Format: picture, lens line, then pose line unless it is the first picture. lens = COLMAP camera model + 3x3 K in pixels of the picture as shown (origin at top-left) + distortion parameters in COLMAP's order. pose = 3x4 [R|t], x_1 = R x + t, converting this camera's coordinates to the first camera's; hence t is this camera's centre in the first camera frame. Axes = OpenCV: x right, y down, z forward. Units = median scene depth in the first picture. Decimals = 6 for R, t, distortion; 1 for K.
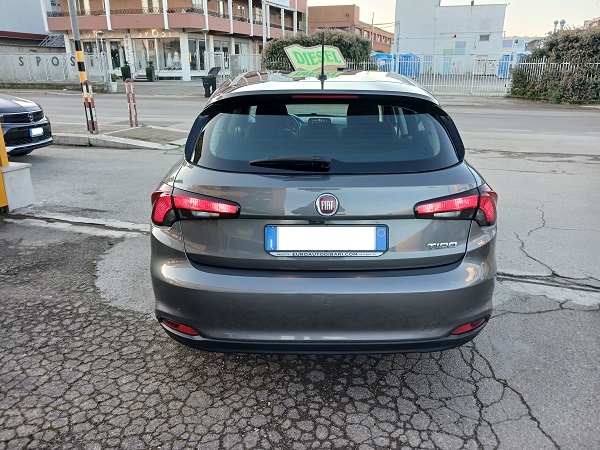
lens RADIAL K [[482.3, 0, 313.1], [0, 482.3, 227.6], [0, 0, 1]] dist [0.007394, -0.003170]
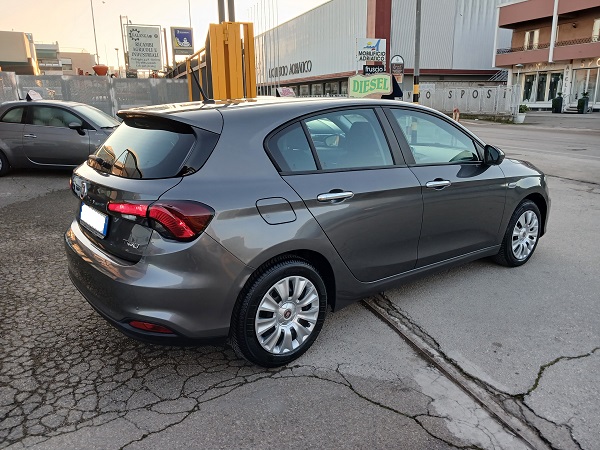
lens RADIAL K [[477.1, 0, 311.5], [0, 477.1, 237.5], [0, 0, 1]] dist [0.005322, -0.000650]
pose [[0.616815, 0.213716, -0.757539, 0.097096], [-0.243597, 0.967014, 0.074468, -0.011862], [0.748465, 0.138601, 0.648529, 0.040513]]
